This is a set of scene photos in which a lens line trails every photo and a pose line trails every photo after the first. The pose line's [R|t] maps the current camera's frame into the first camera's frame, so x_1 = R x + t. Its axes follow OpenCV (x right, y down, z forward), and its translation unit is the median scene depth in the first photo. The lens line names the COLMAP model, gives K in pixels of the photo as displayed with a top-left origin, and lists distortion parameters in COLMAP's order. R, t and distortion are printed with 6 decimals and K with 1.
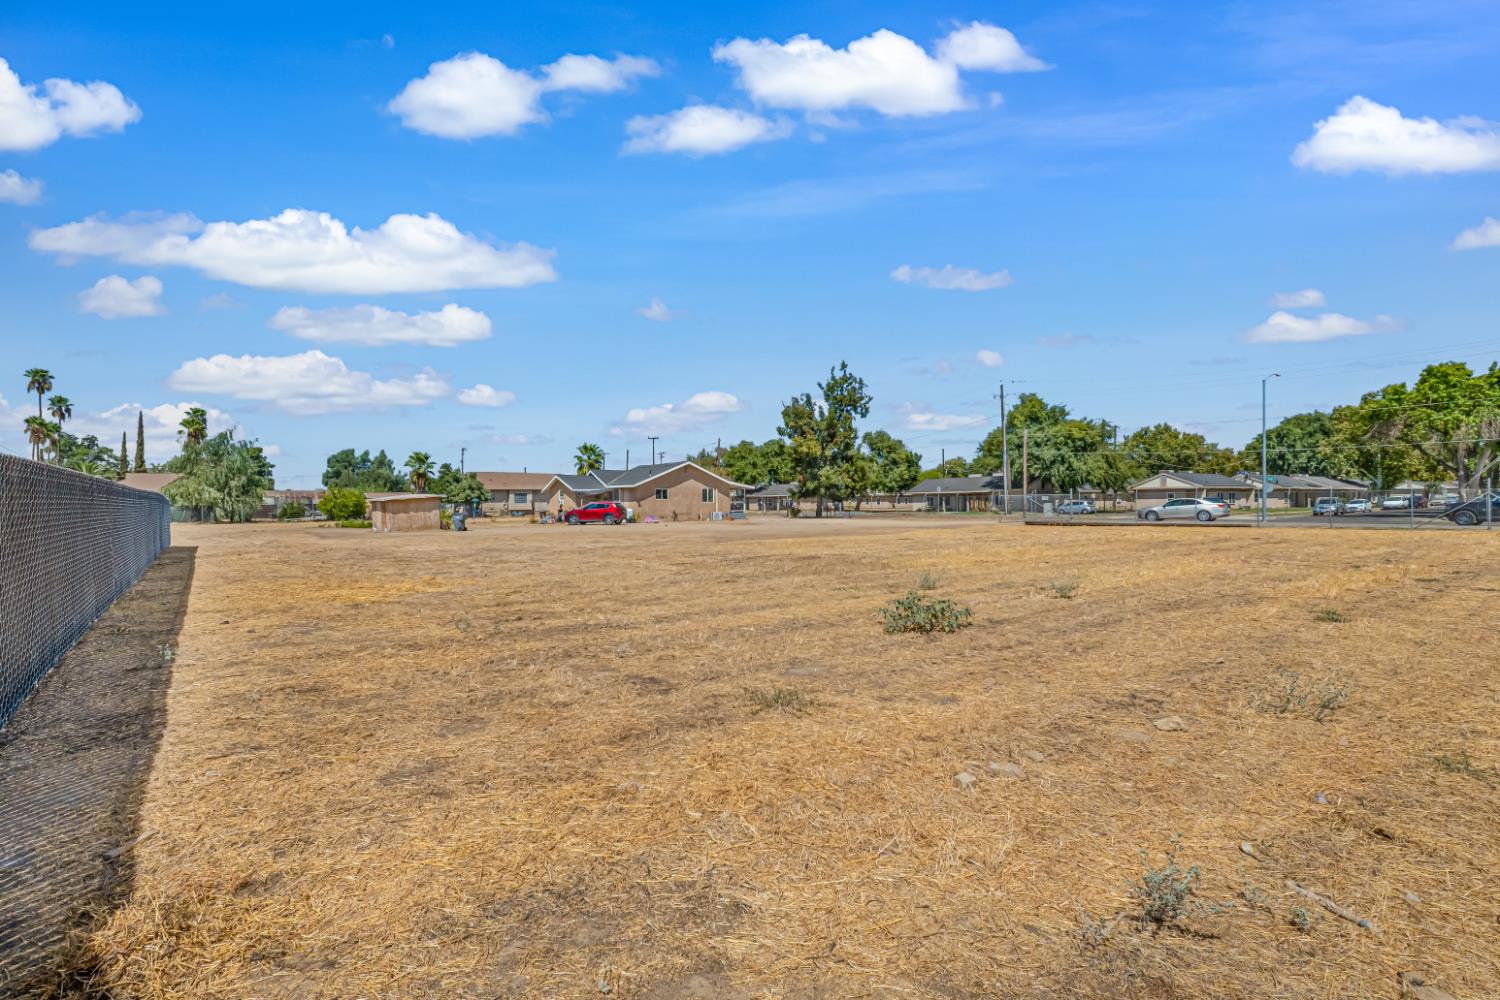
lens RADIAL K [[674.4, 0, 764.1], [0, 674.4, 493.5], [0, 0, 1]] dist [0.000272, 0.000171]
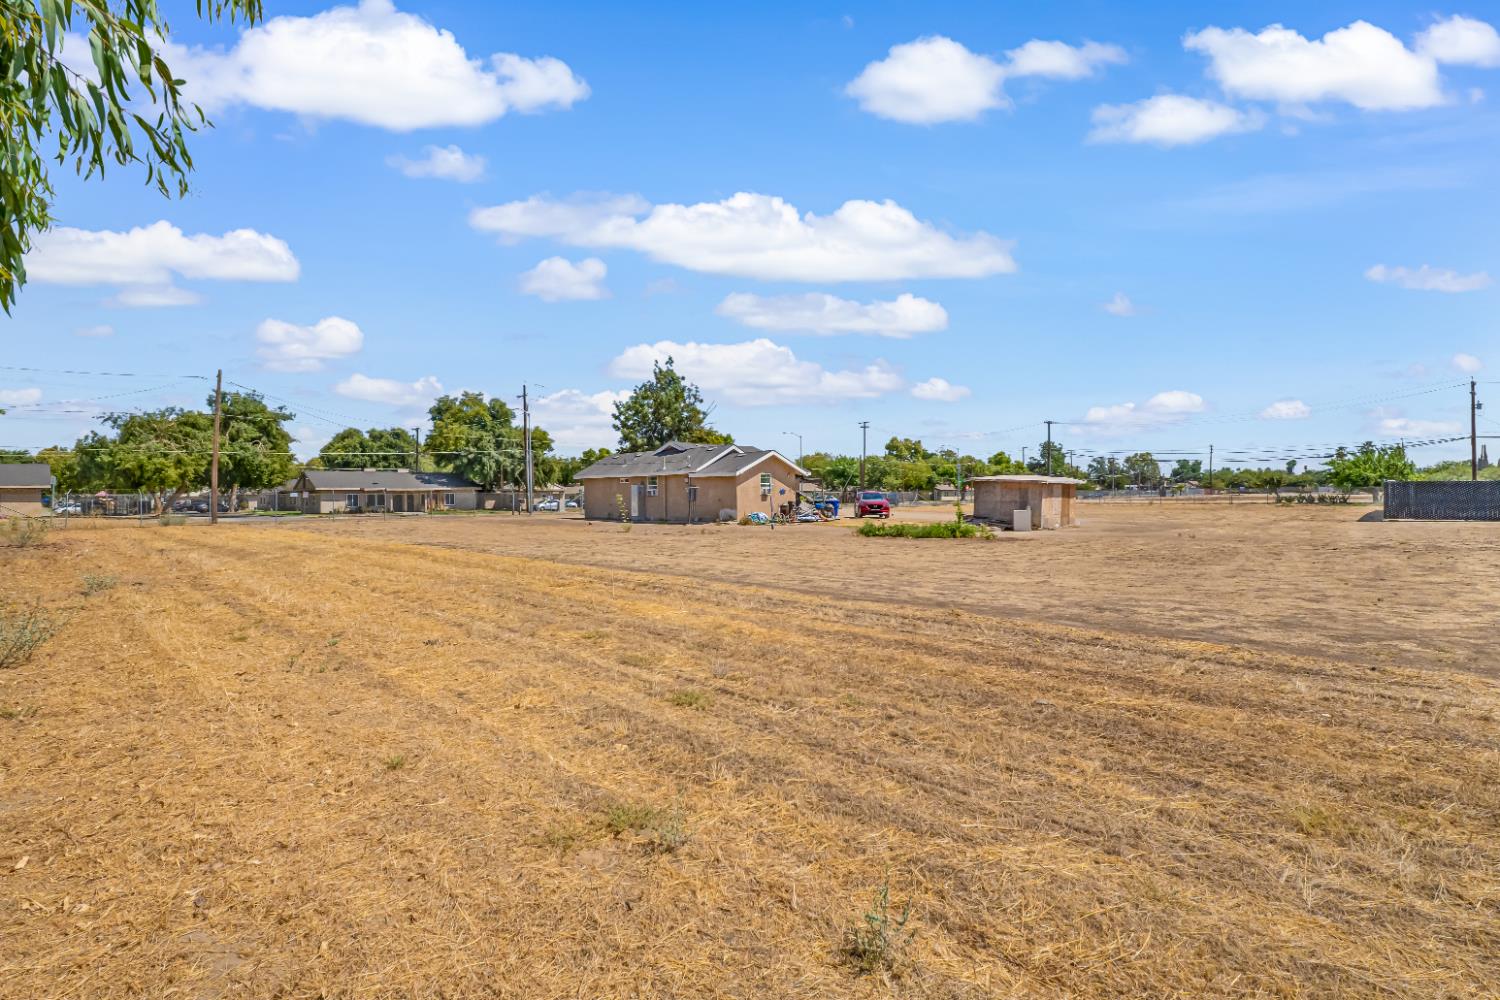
lens RADIAL K [[674.4, 0, 764.1], [0, 674.4, 493.5], [0, 0, 1]] dist [0.000272, 0.000171]
pose [[0.999756, 0.022093, -0.000739, -0.659966], [-0.022103, 0.999603, -0.017470, 0.024066], [0.000352, 0.017482, 0.999847, 0.045297]]
